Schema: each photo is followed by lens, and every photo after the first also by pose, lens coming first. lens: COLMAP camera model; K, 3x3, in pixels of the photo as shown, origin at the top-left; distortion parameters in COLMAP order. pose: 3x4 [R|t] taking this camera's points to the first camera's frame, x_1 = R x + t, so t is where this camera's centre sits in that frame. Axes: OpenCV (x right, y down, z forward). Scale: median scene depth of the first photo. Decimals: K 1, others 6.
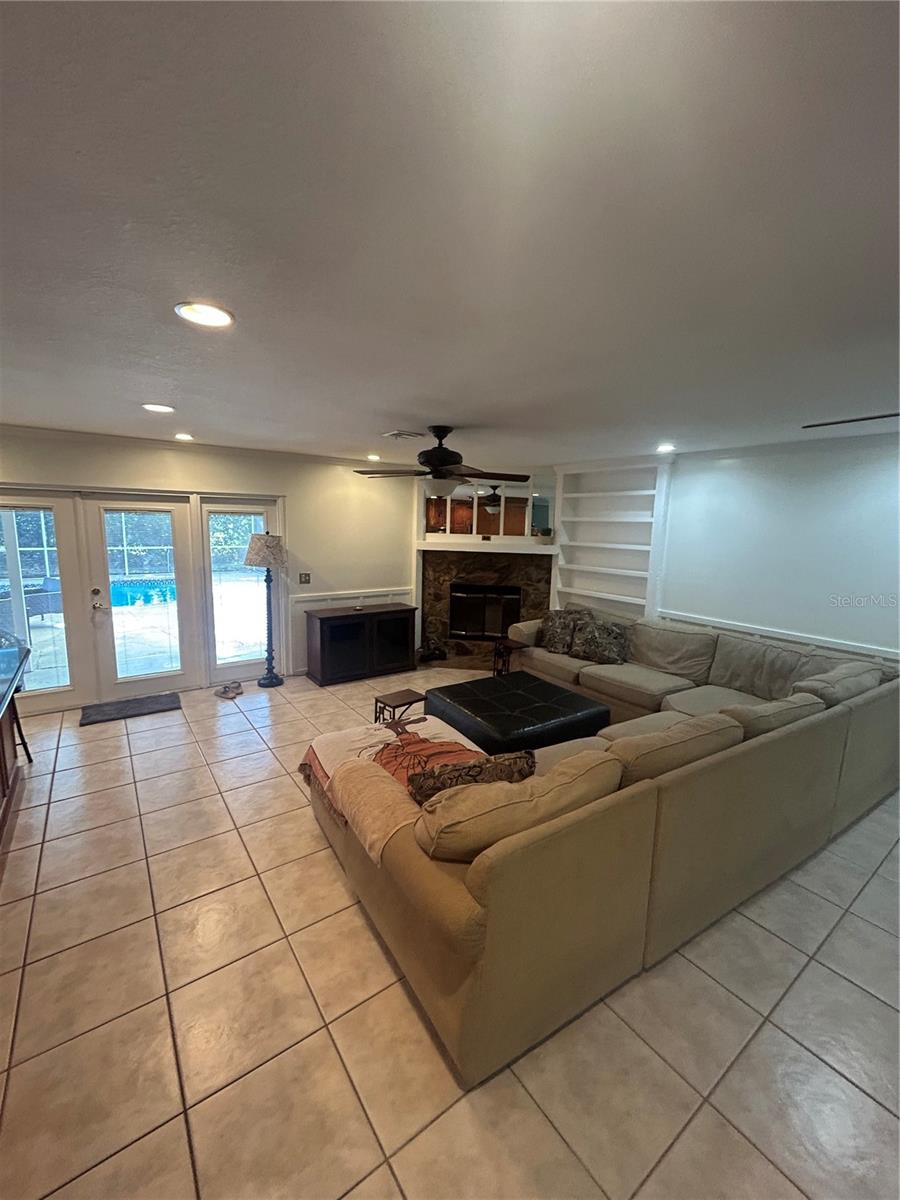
lens RADIAL K [[481.4, 0, 450.0], [0, 481.4, 600.0], [0, 0, 1]] dist [-0.007816, 0.007248]
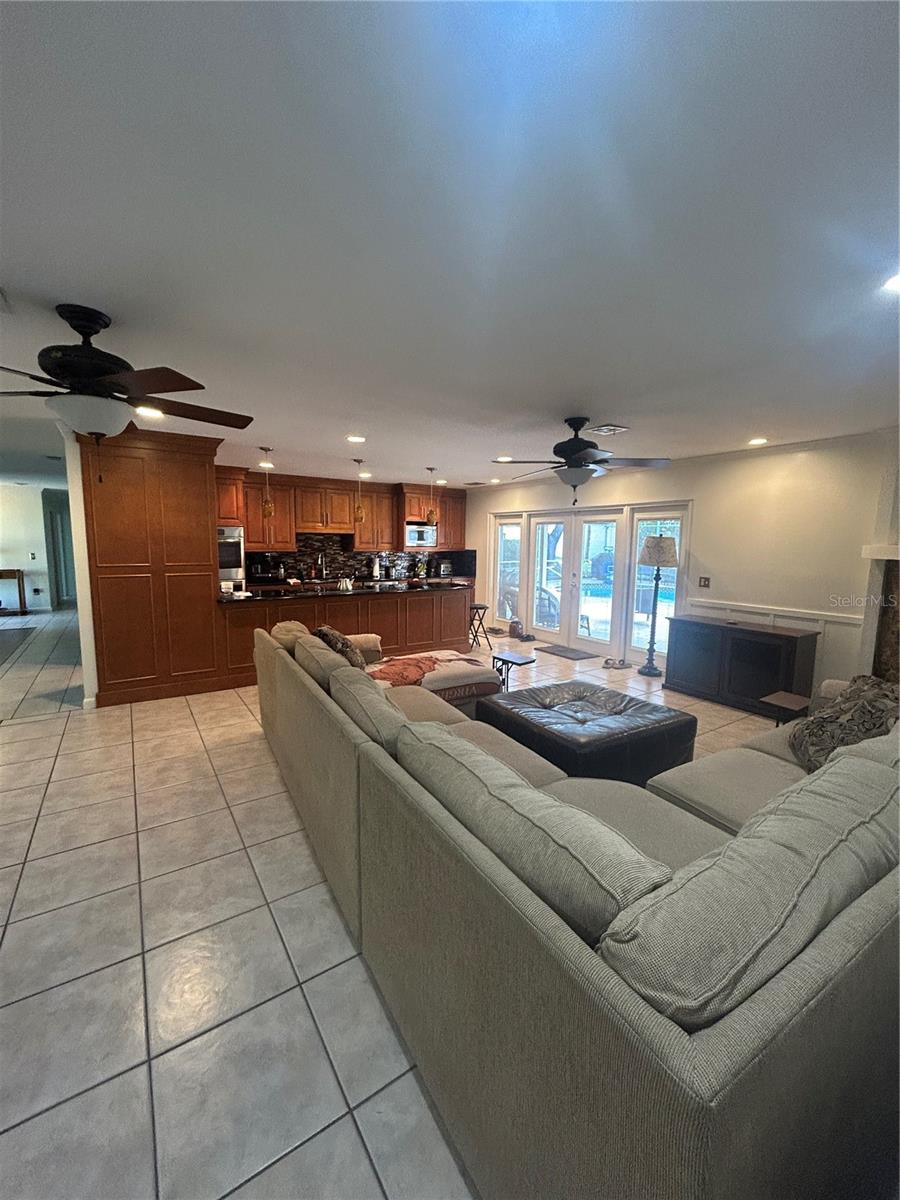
lens RADIAL K [[481.4, 0, 450.0], [0, 481.4, 600.0], [0, 0, 1]] dist [-0.007816, 0.007248]
pose [[-0.028790, 0.097664, -0.994803, 0.766629], [-0.170180, 0.980207, 0.101156, -0.024254], [0.984992, 0.172208, -0.011599, 0.582184]]
